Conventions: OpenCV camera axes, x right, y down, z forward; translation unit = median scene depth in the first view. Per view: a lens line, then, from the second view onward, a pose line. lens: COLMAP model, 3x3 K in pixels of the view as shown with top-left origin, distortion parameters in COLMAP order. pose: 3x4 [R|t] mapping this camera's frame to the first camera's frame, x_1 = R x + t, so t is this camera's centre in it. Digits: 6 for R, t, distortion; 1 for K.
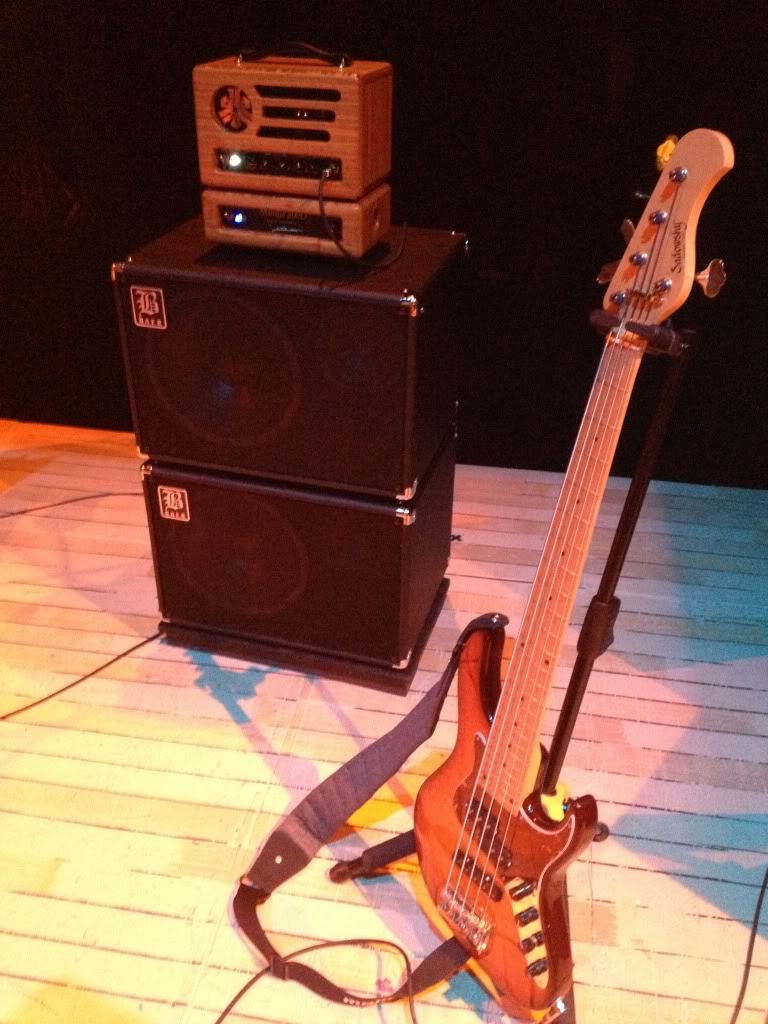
lens RADIAL K [[957.2, 0, 384.0], [0, 957.2, 512.0], [0, 0, 1]] dist [-0.001109, -0.004088]
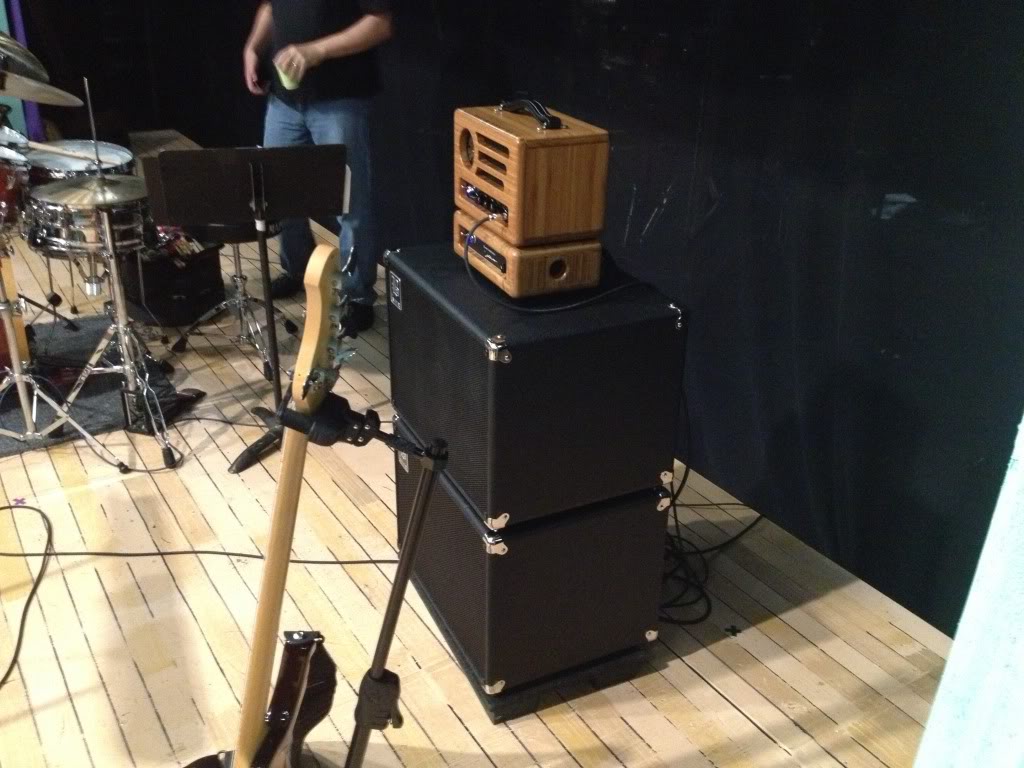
lens RADIAL K [[947.7, 0, 512.0], [0, 947.7, 384.0], [0, 0, 1]] dist [0.137328, -0.332035]
pose [[0.675038, 0.327061, -0.661328, 0.701335], [-0.395826, 0.916992, 0.049468, -0.227460], [0.622612, 0.228378, 0.748464, 0.222819]]
